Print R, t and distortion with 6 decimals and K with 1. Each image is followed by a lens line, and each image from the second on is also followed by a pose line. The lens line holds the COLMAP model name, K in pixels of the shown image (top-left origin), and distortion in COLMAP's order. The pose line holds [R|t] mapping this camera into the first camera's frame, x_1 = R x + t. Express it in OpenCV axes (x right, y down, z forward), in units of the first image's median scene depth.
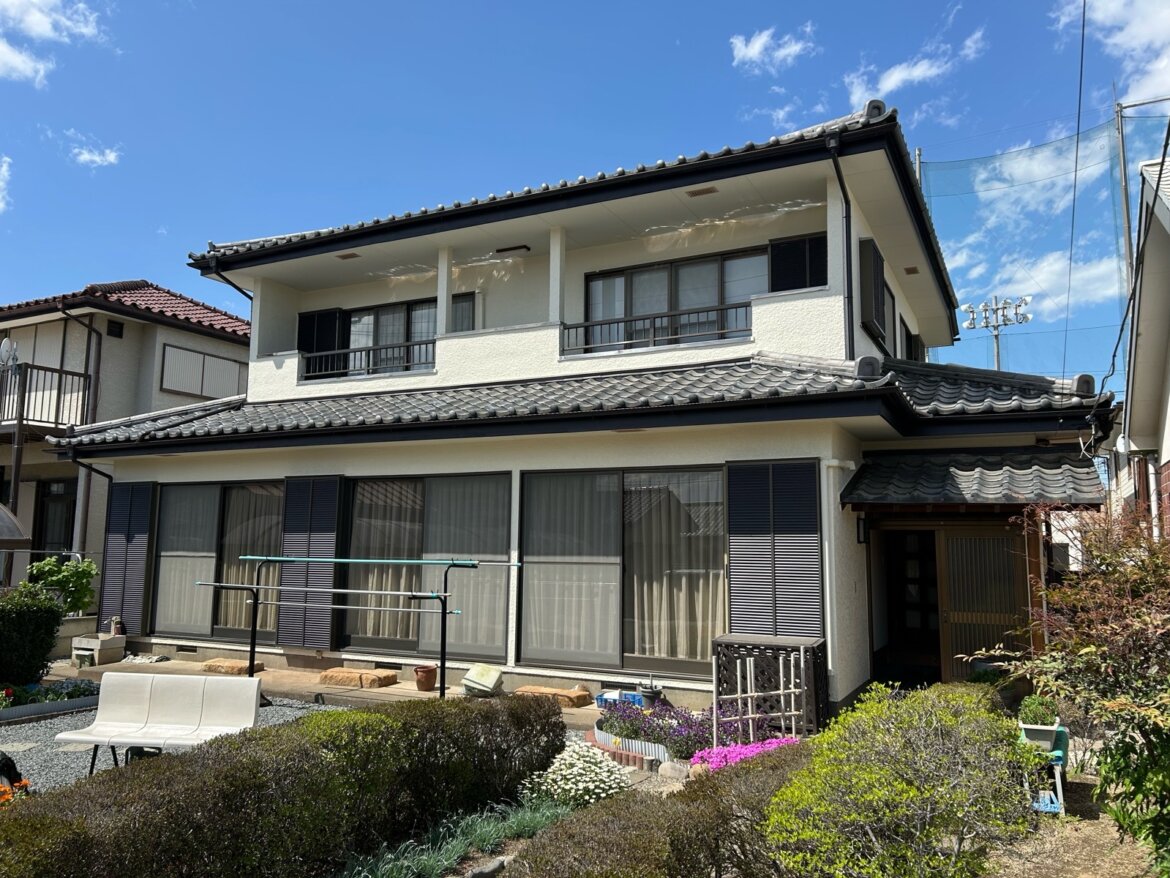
lens RADIAL K [[882.4, 0, 584.8], [0, 882.4, 444.4], [0, 0, 1]] dist [0.025674, -0.021882]
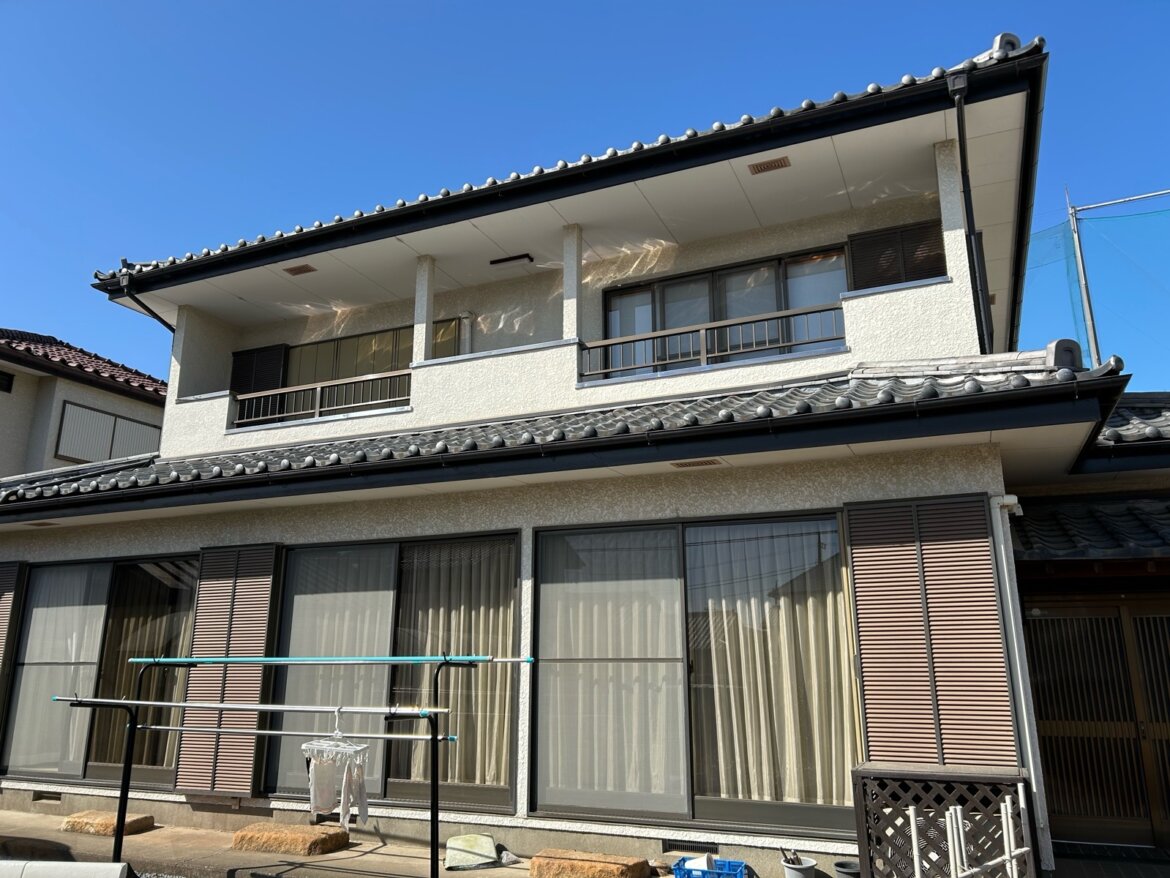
lens RADIAL K [[882.4, 0, 587.8], [0, 882.4, 431.3], [0, 0, 1]] dist [0.025674, -0.021882]
pose [[0.998132, 0.003296, 0.060999, -0.064176], [0.005351, 0.989987, -0.141055, 0.046818], [-0.060853, 0.141118, 0.988121, 0.245444]]
